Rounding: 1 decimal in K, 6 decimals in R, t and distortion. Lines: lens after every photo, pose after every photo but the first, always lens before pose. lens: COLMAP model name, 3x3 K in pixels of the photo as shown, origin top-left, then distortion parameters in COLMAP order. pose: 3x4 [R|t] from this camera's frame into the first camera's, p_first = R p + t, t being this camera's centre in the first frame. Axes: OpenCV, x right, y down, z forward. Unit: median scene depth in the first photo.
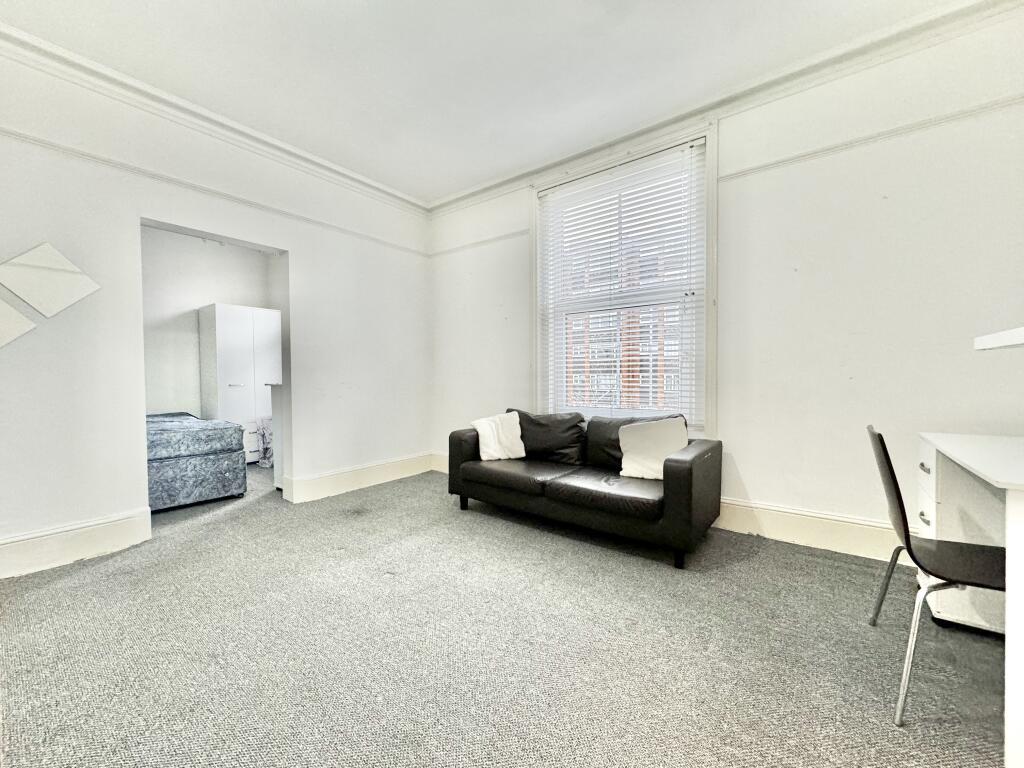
lens RADIAL K [[408.2, 0, 512.0], [0, 408.2, 384.0], [0, 0, 1]] dist [0.001102, 0.000449]
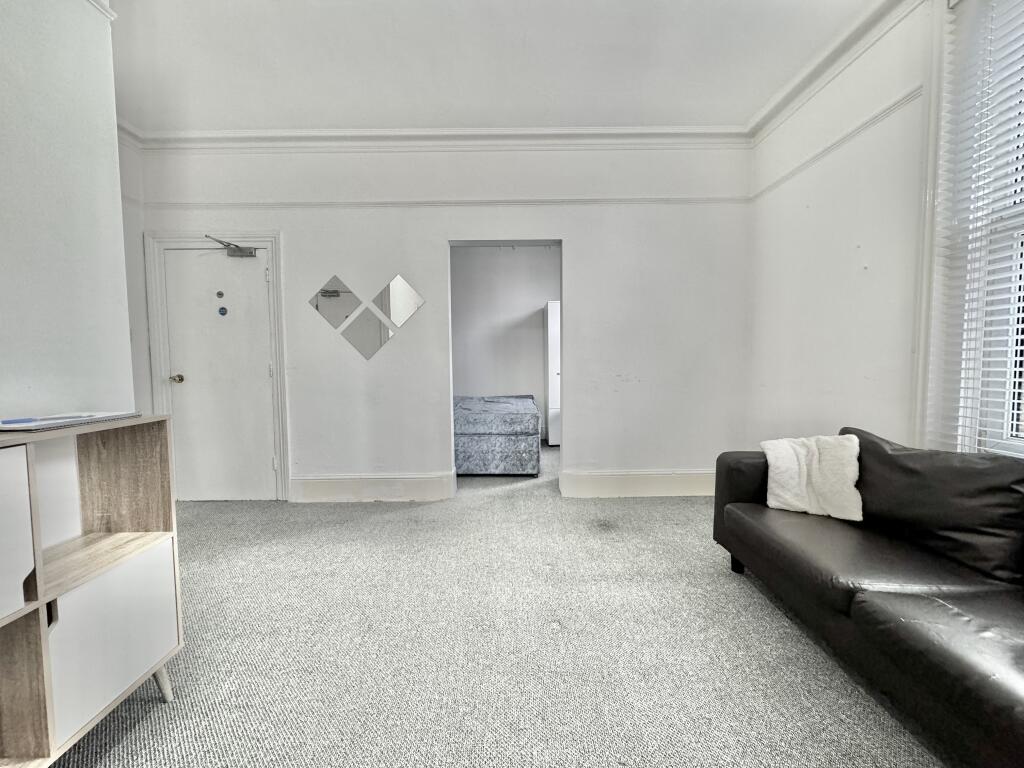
lens RADIAL K [[408.2, 0, 512.0], [0, 408.2, 384.0], [0, 0, 1]] dist [0.001102, 0.000449]
pose [[0.610106, 0.040182, -0.791300, 0.170978], [-0.009334, 0.999008, 0.043533, -0.022805], [0.792265, -0.019174, 0.609876, 0.308584]]
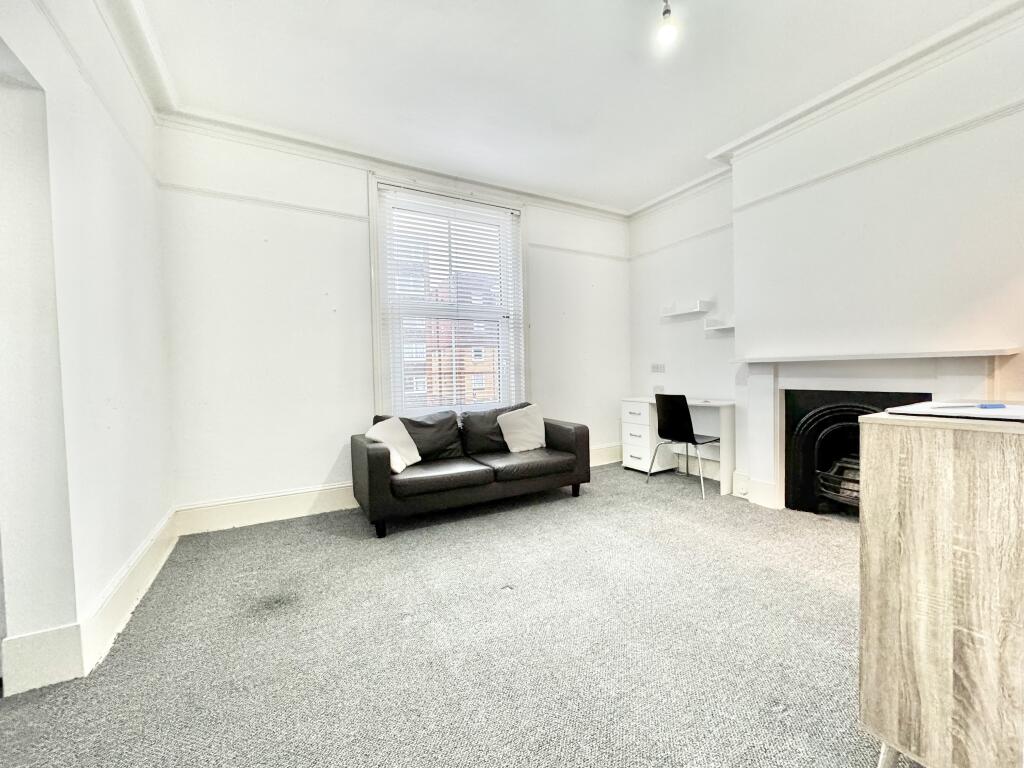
lens RADIAL K [[408.2, 0, 512.0], [0, 408.2, 384.0], [0, 0, 1]] dist [0.001102, 0.000449]
pose [[0.393308, -0.026733, 0.919018, -0.771916], [0.042393, 0.999041, 0.010918, -0.006148], [-0.918429, 0.034666, 0.394065, 0.409395]]
